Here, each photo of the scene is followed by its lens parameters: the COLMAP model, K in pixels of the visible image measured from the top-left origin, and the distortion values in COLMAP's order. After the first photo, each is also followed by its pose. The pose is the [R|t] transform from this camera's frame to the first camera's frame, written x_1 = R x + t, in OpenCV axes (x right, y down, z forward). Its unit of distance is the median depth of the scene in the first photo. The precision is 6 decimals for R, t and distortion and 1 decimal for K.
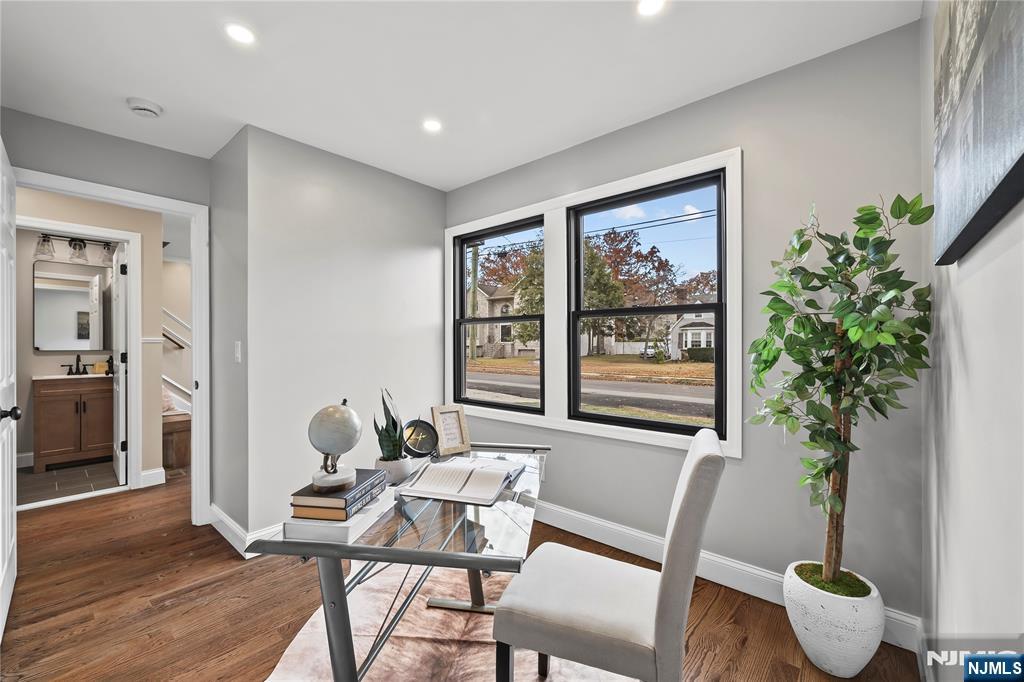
lens RADIAL K [[417.8, 0, 512.0], [0, 417.8, 341.0], [0, 0, 1]] dist [0.030996, -0.000079]
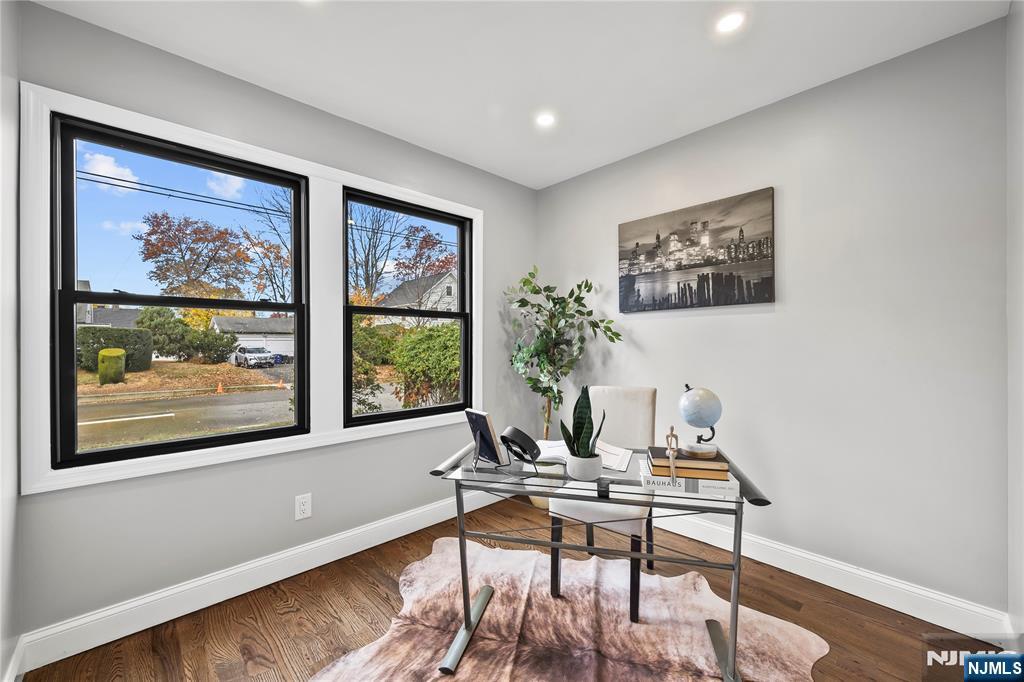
lens RADIAL K [[396.2, 0, 508.8], [0, 396.2, 337.7], [0, 0, 1]] dist [-0.000765, -0.000220]
pose [[0.105730, 0.013451, 0.994304, -0.645232], [-0.000359, 0.999909, -0.013488, 0.008692], [-0.994395, 0.001069, 0.105726, 0.569612]]
